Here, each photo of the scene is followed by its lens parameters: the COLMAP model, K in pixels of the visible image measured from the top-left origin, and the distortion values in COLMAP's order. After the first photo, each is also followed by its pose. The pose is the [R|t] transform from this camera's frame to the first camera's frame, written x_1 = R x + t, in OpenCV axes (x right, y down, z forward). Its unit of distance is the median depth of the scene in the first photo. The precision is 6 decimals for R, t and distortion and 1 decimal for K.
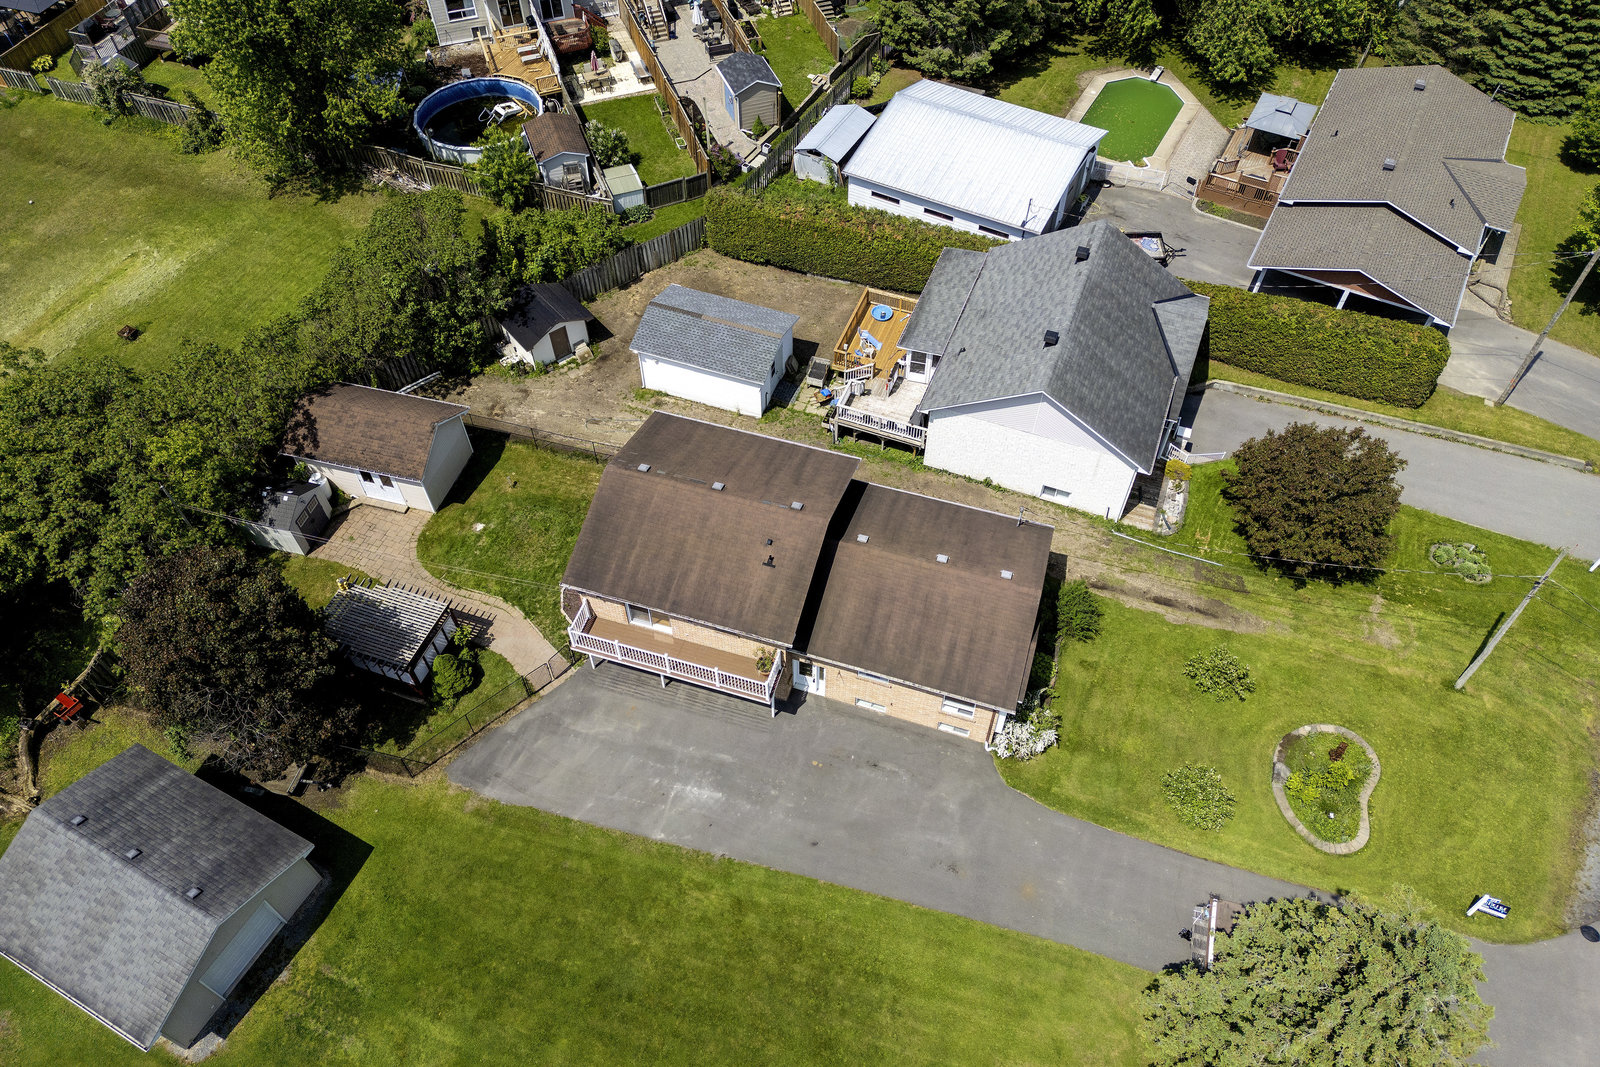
lens RADIAL K [[1138.5, 0, 796.7], [0, 1138.5, 472.4], [0, 0, 1]] dist [0.045722, -0.052849]
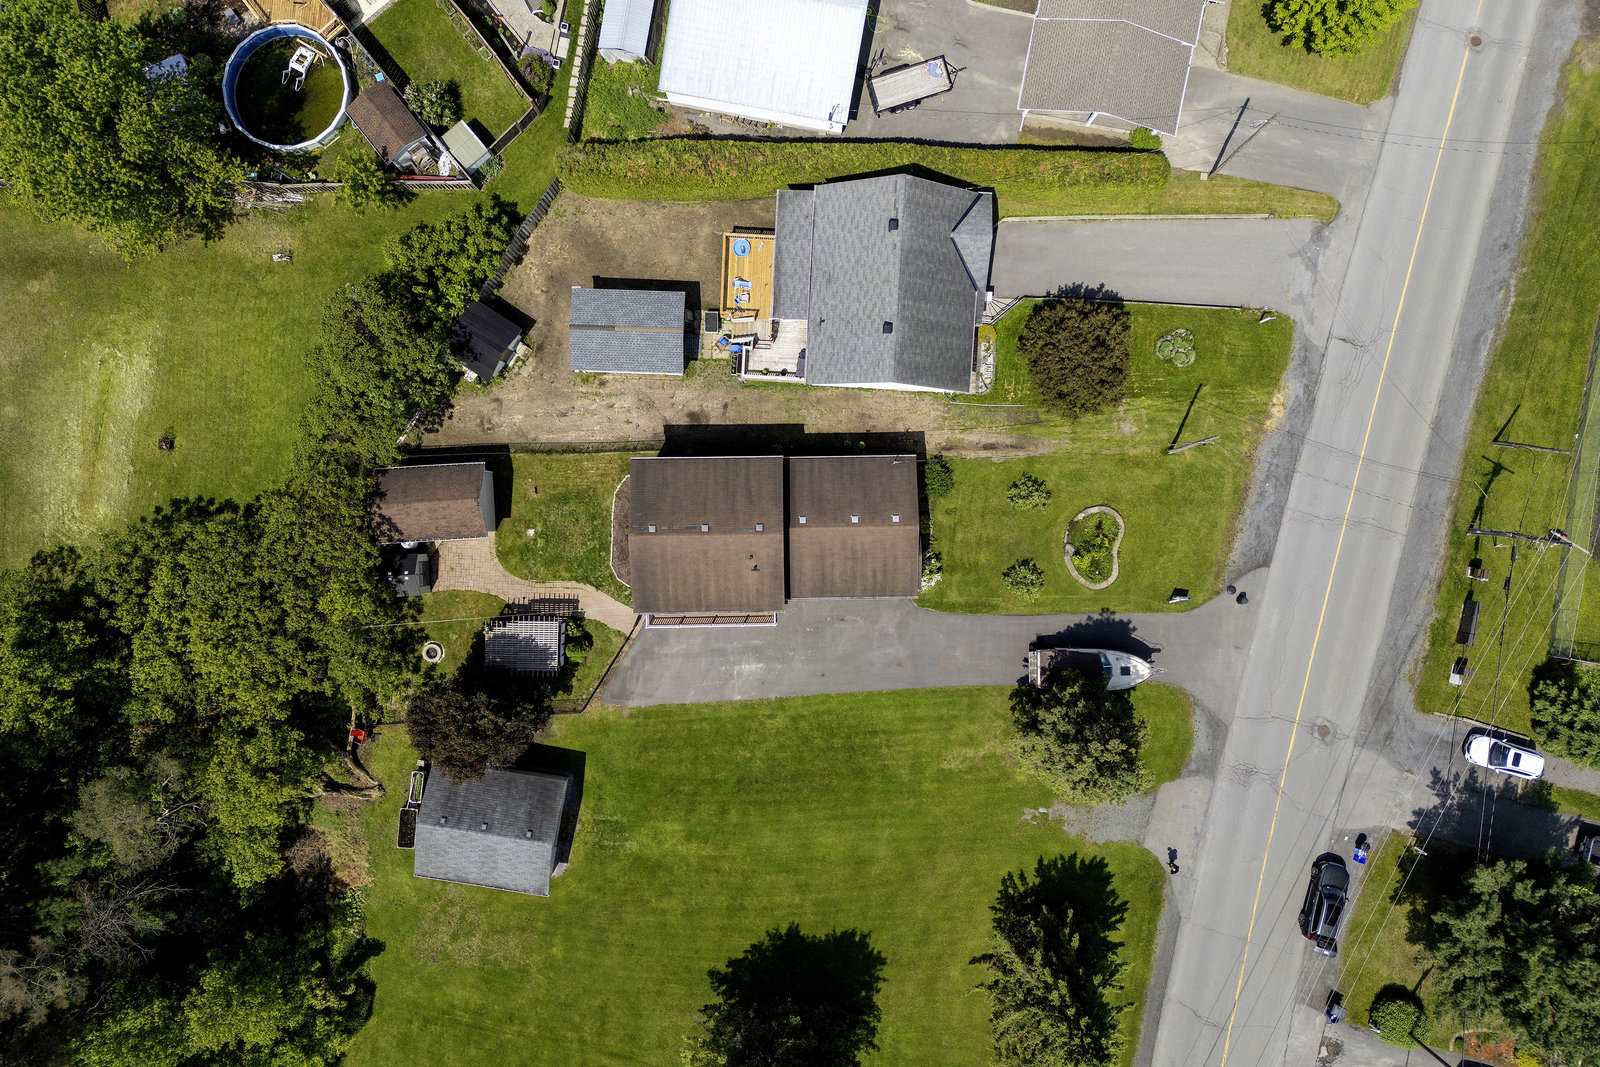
lens RADIAL K [[1136.5, 0, 796.2], [0, 1136.5, 539.7], [0, 0, 1]] dist [0.049295, -0.070324]
pose [[0.948123, -0.317895, -0.002401, 0.044360], [0.241633, 0.715721, 0.655253, -0.918654], [-0.206583, -0.621841, 0.755406, -0.179567]]
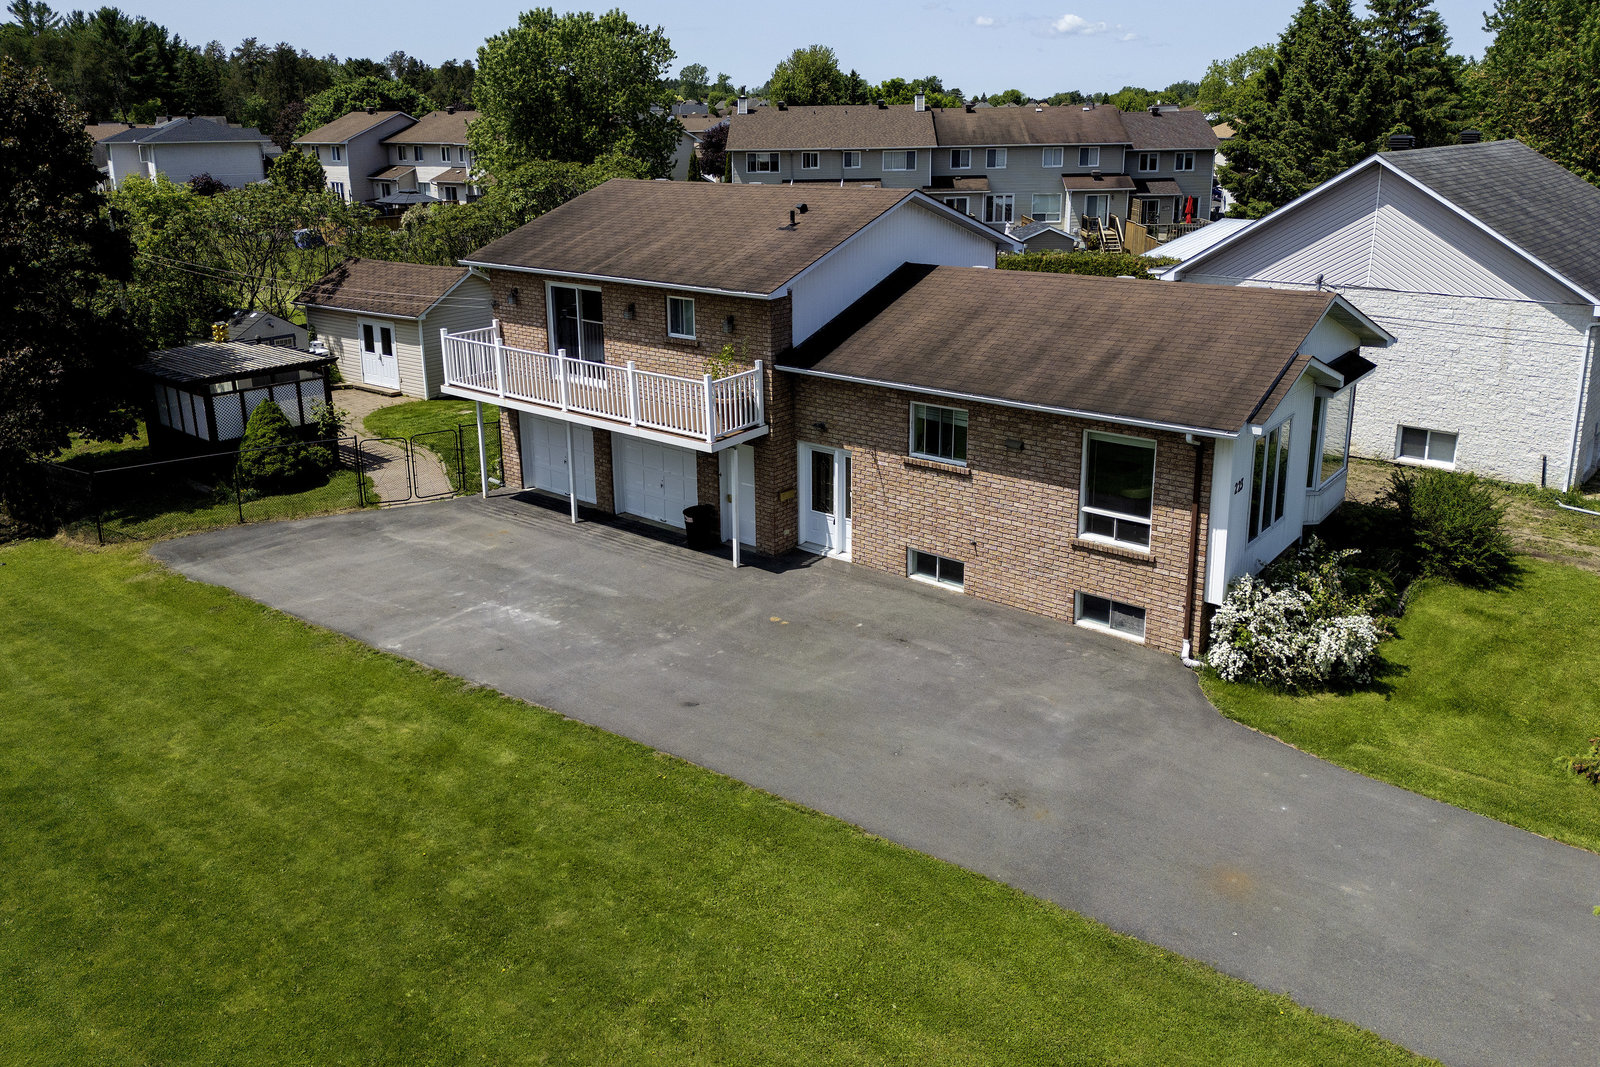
lens RADIAL K [[1177.6, 0, 802.8], [0, 1177.6, 414.8], [0, 0, 1]] dist [0.058491, -0.042429]
pose [[0.931142, 0.081916, -0.355336, 0.177889], [-0.273256, 0.801990, -0.531171, 0.419923], [0.241464, 0.591694, 0.769151, 0.581782]]
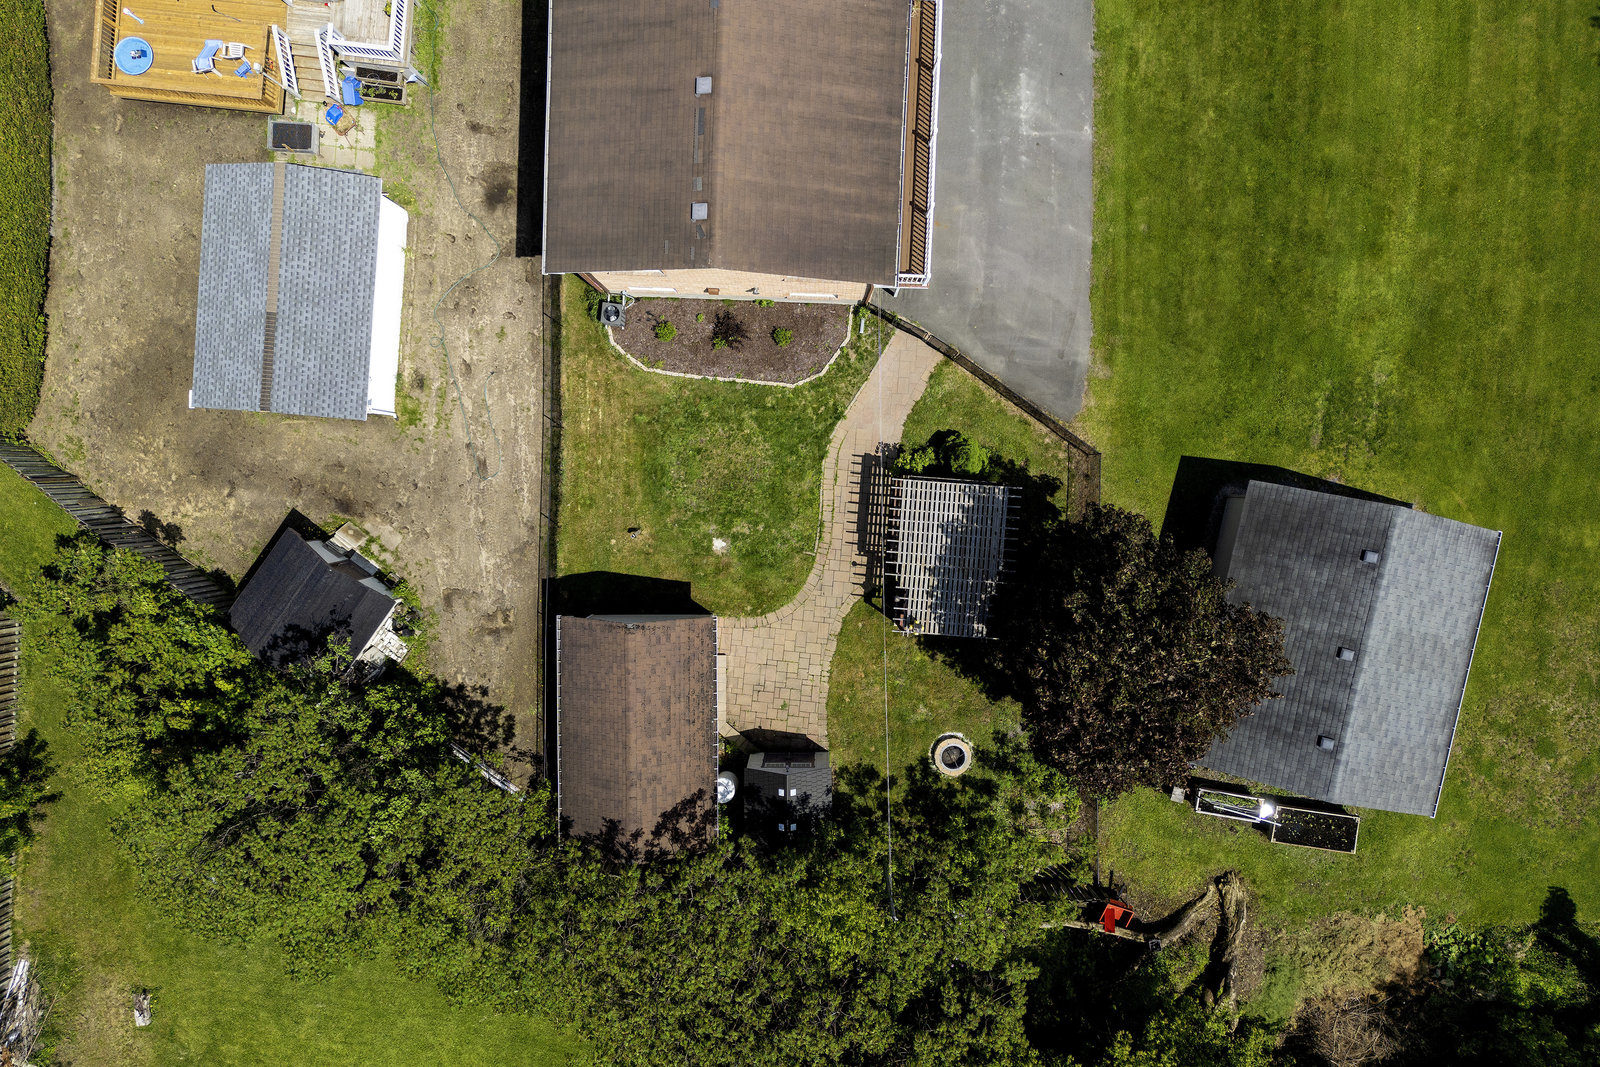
lens RADIAL K [[1142.1, 0, 800.0], [0, 1142.1, 533.5], [0, 0, 1]] dist [0.070596, -0.075619]
pose [[-0.266296, -0.963425, -0.029979, -0.301084], [0.745454, -0.225565, 0.627231, -0.407237], [-0.611052, 0.144681, 0.778256, 0.478748]]
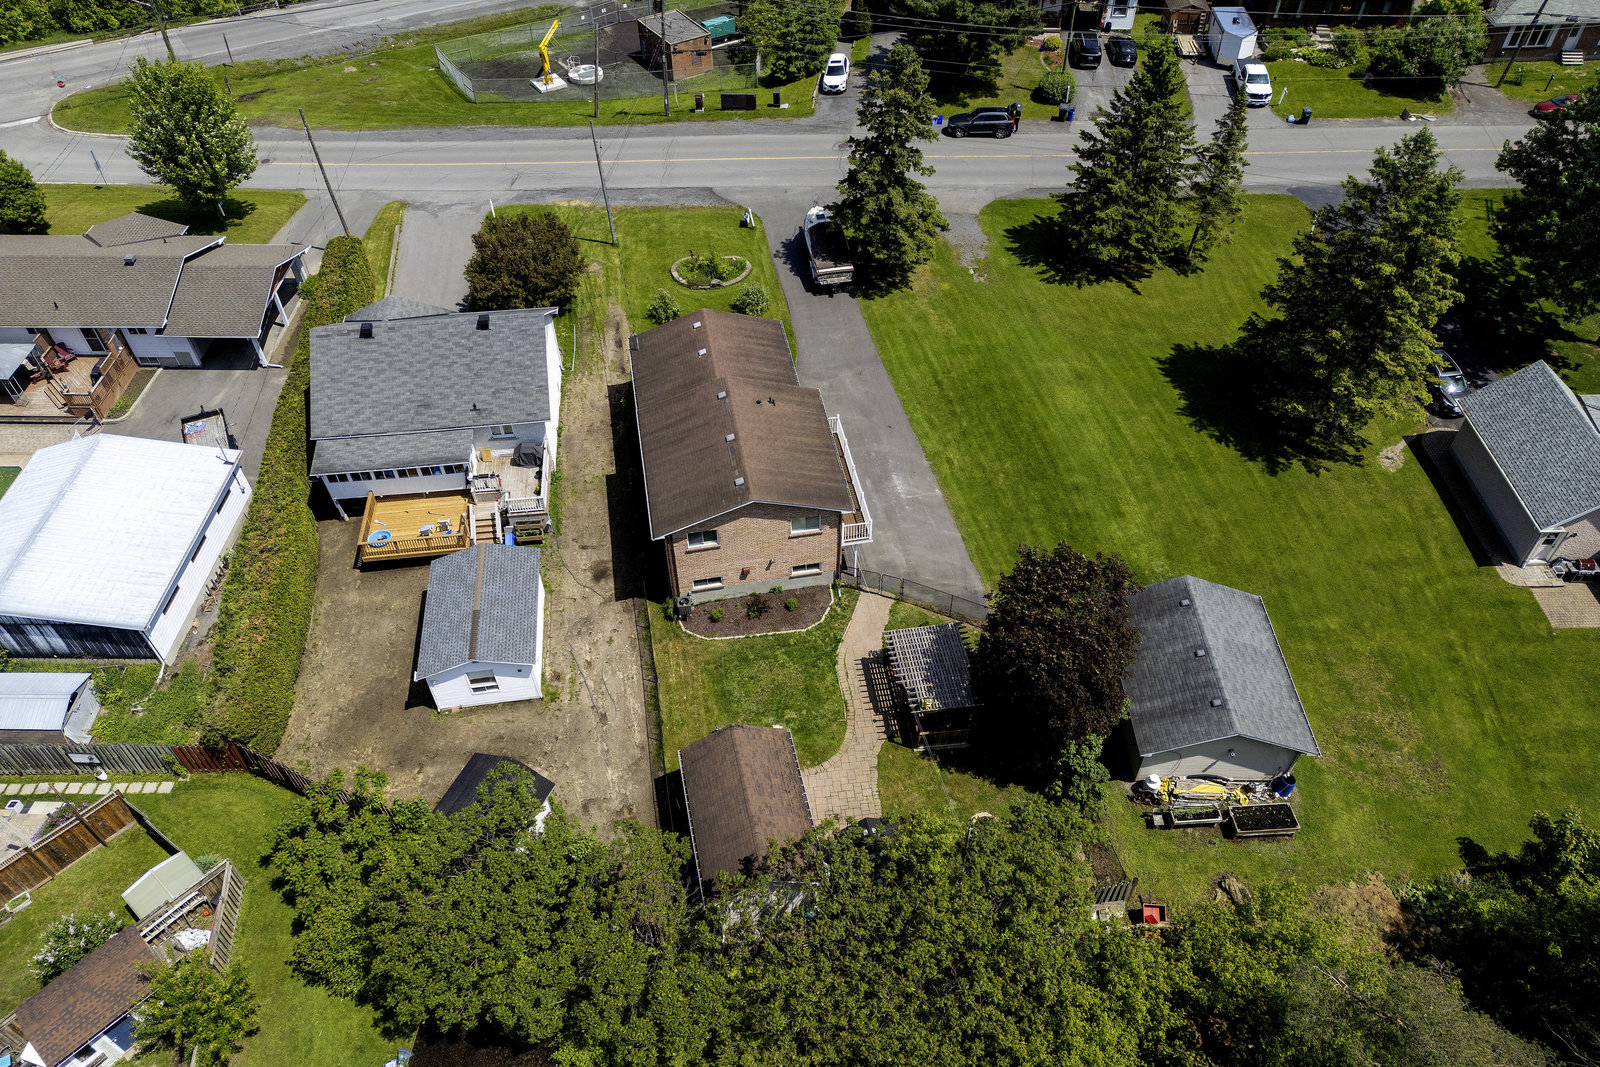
lens RADIAL K [[1106.4, 0, 800.0], [0, 1106.4, 533.5], [0, 0, 1]] dist [0.075148, -0.100542]
pose [[-0.466780, -0.636430, 0.614063, -0.880521], [0.680440, 0.185071, 0.709049, -0.746757], [-0.564906, 0.748803, 0.346665, 0.603918]]
